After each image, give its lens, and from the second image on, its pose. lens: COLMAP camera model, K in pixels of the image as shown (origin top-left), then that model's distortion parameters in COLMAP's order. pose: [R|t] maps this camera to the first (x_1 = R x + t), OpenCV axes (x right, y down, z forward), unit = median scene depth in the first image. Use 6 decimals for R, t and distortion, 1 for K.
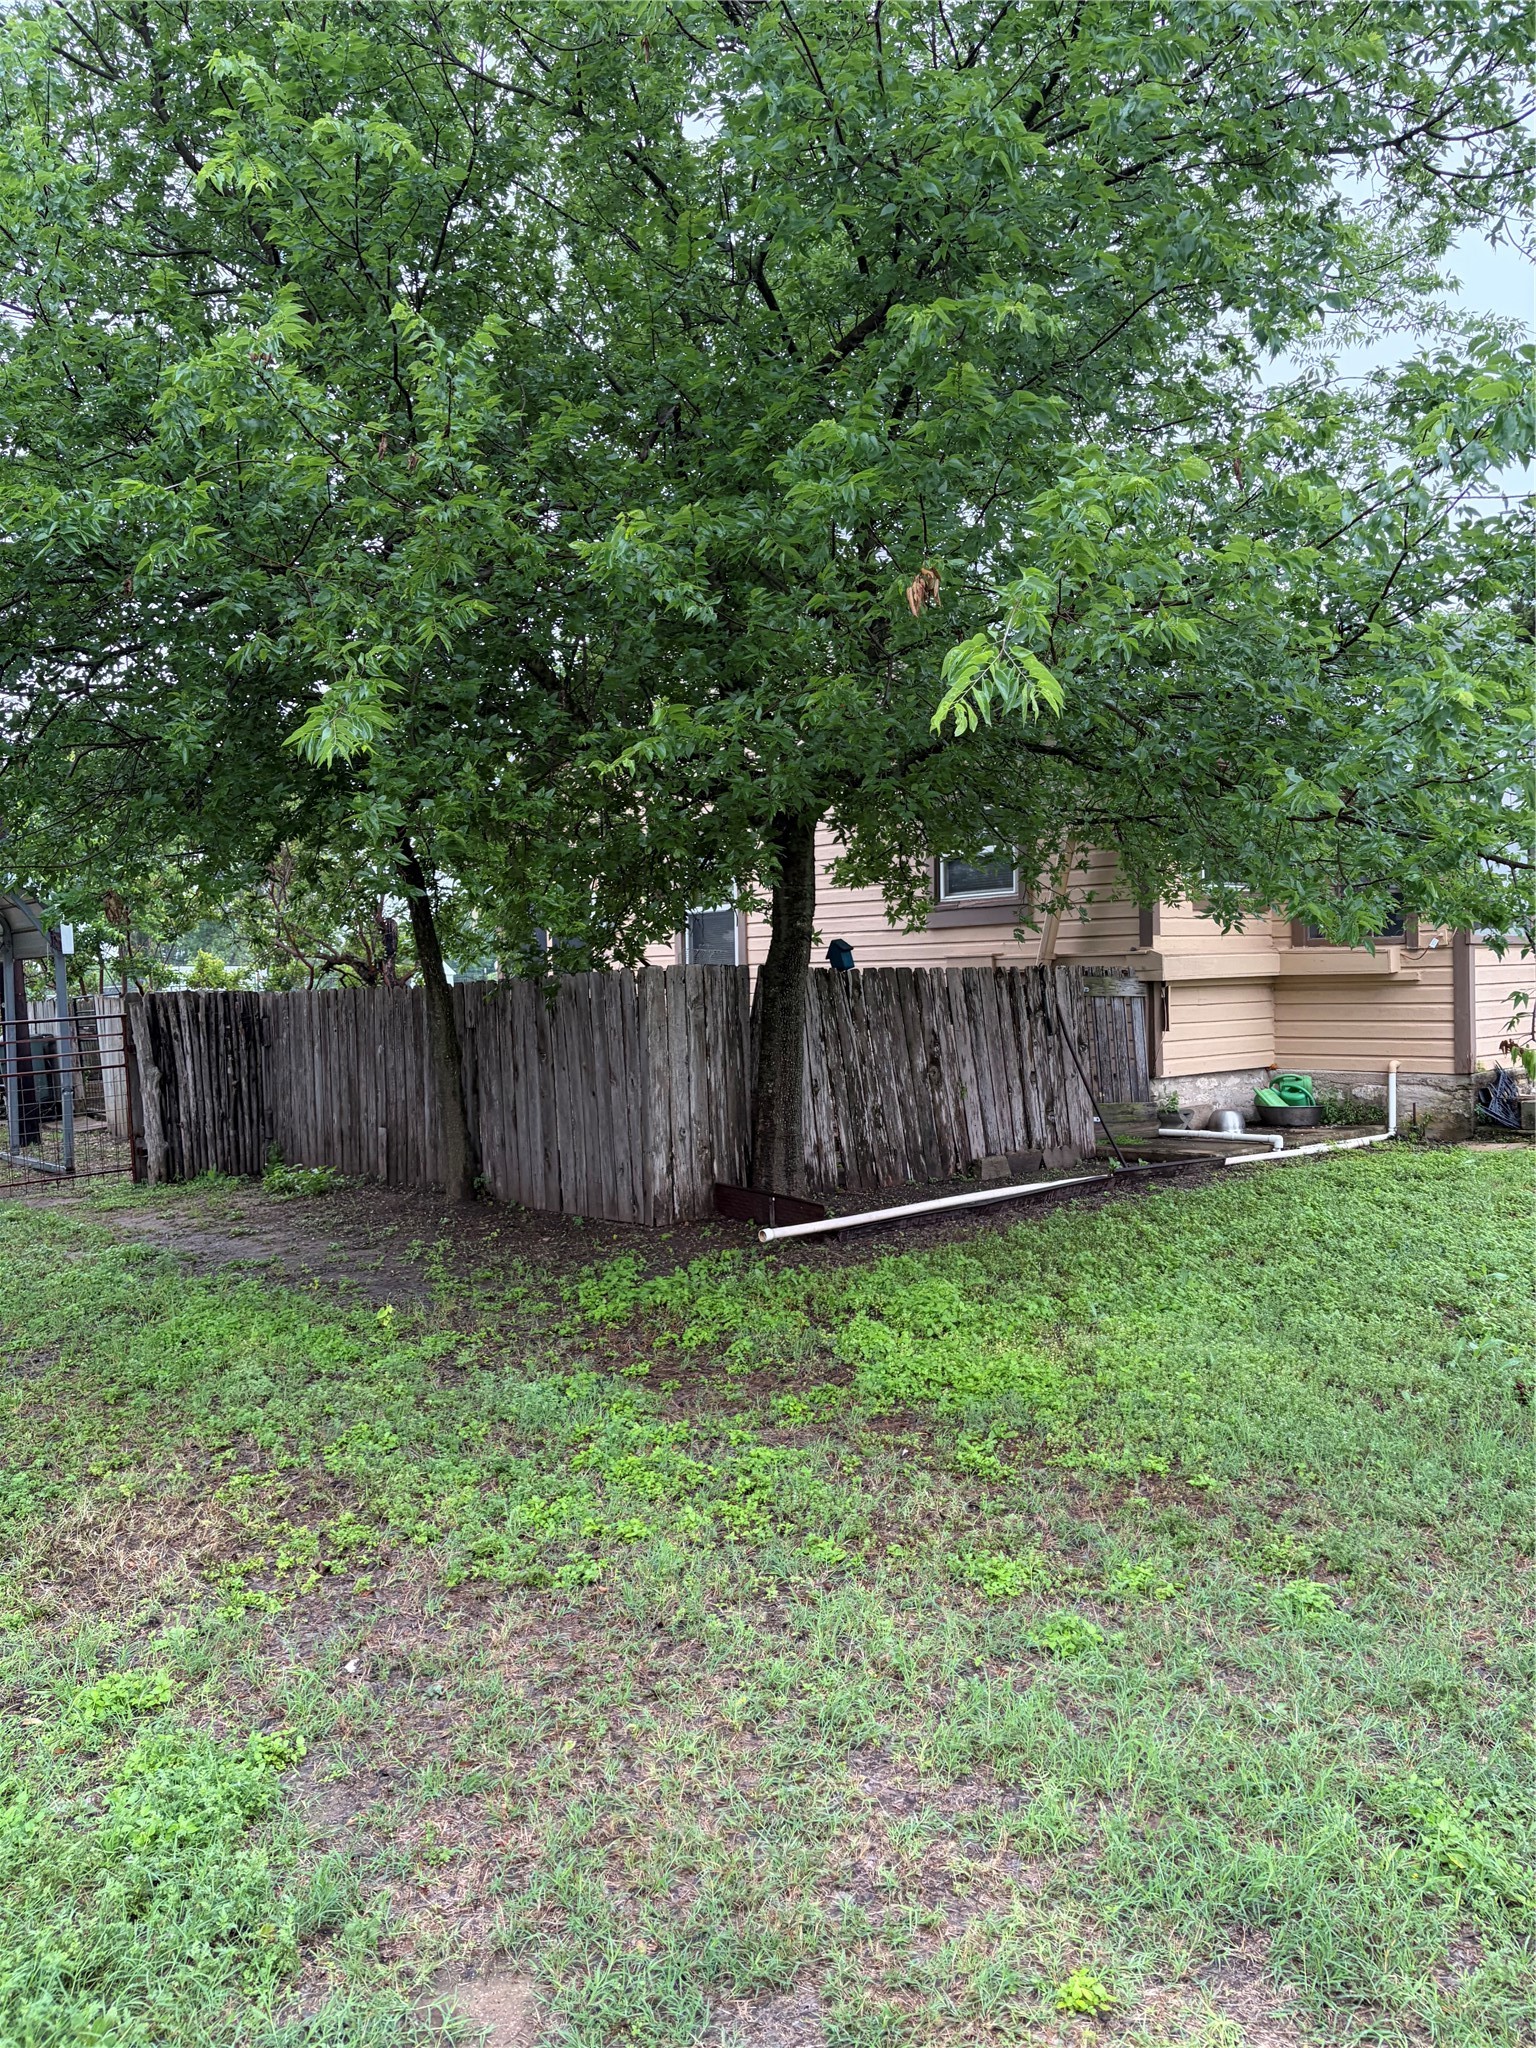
lens RADIAL K [[1532.4, 0, 773.0], [0, 1532.4, 1026.0], [0, 0, 1]] dist [0.061301, -0.076167]
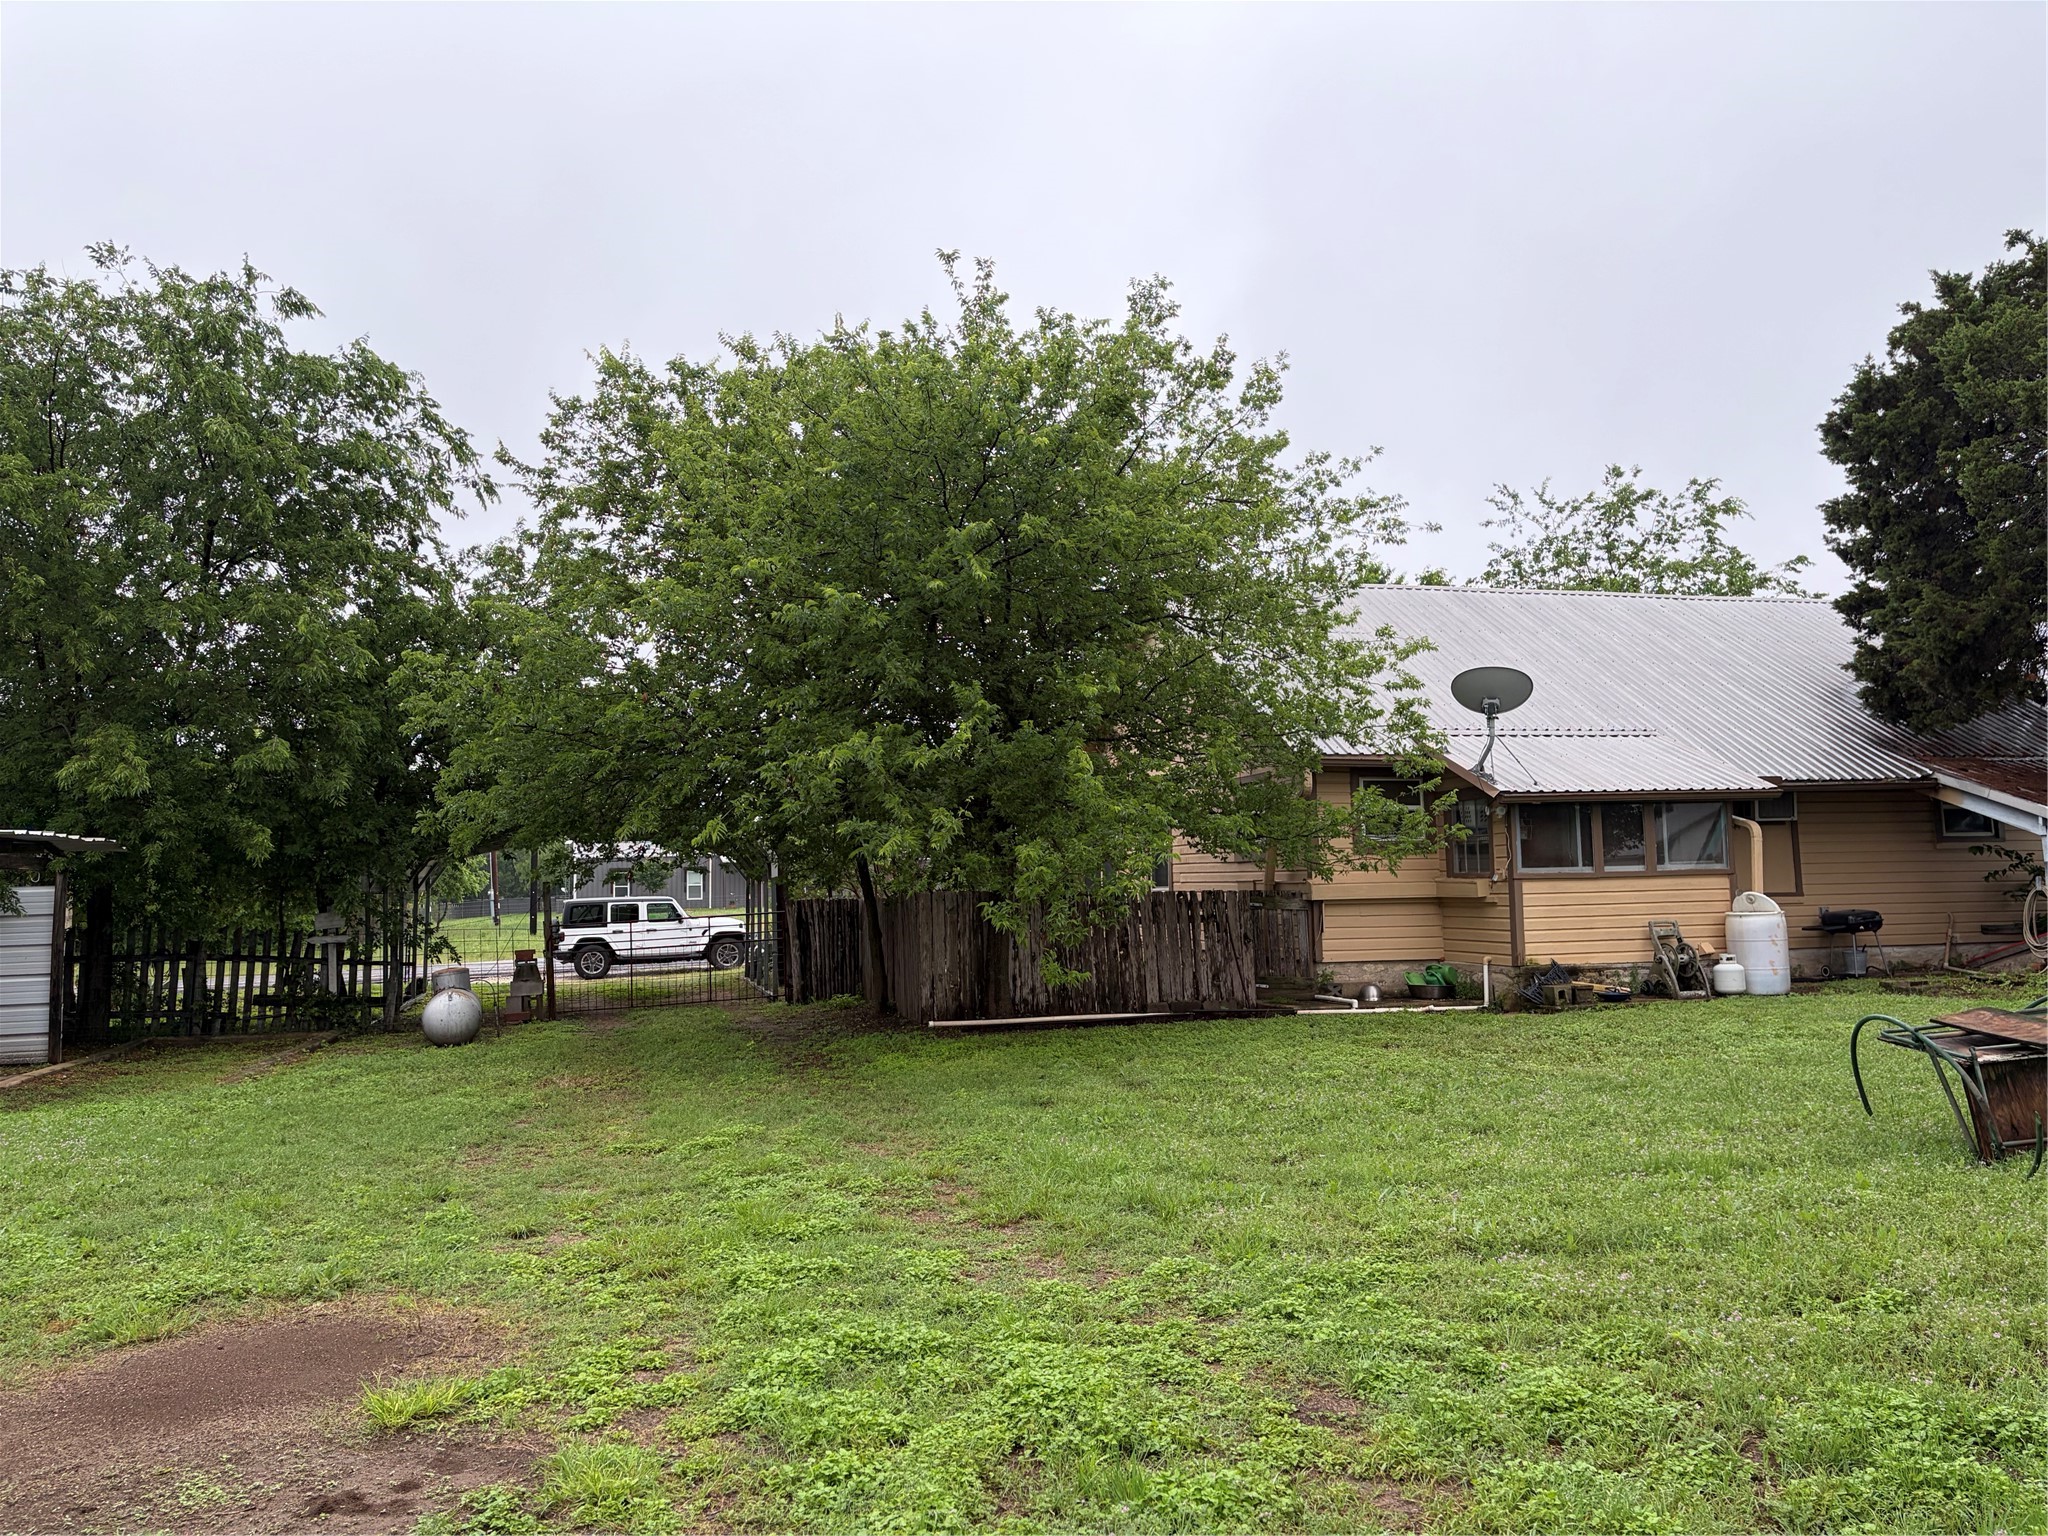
lens RADIAL K [[1574.0, 0, 1019.7], [0, 1574.0, 746.0], [0, 0, 1]] dist [0.034974, -0.004610]
pose [[0.873804, -0.036014, -0.484942, 1.585171], [-0.017308, 0.994318, -0.105031, -0.023184], [0.485969, 0.100170, 0.868216, -1.153167]]
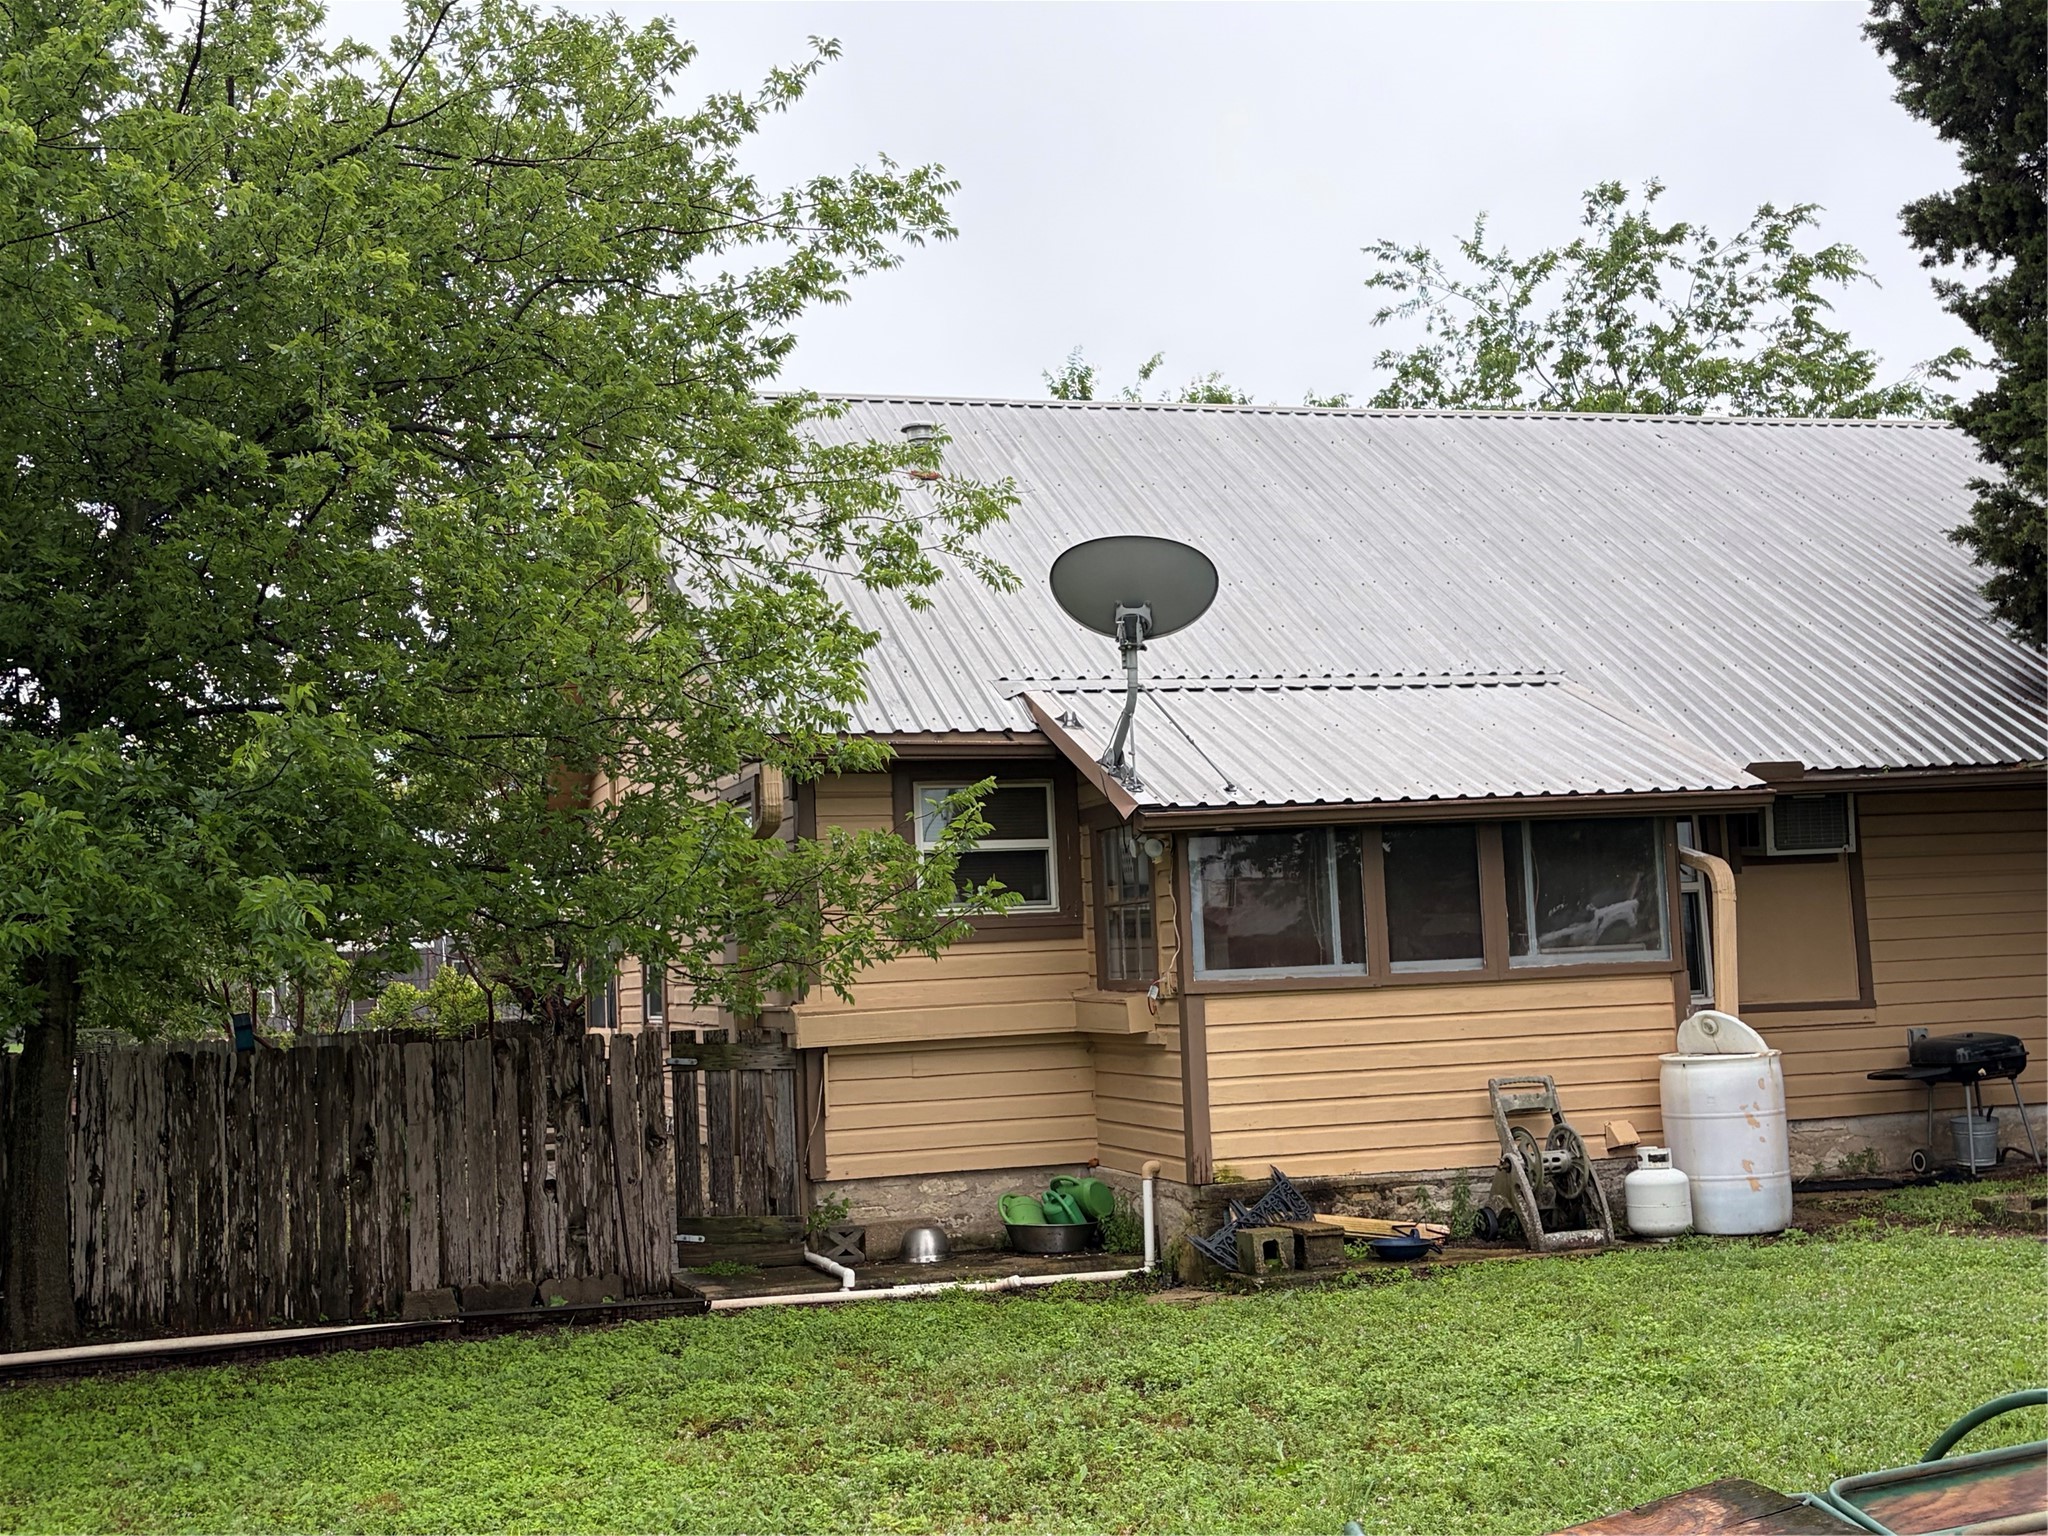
lens RADIAL K [[2488.6, 0, 1024.0], [0, 2488.6, 768.0], [0, 0, 1]] dist [0.354918, -1.351206]
pose [[0.891884, -0.050912, -0.449389, 1.818526], [0.007749, 0.995218, -0.097371, -0.090972], [0.452197, 0.083361, 0.888014, -0.061032]]
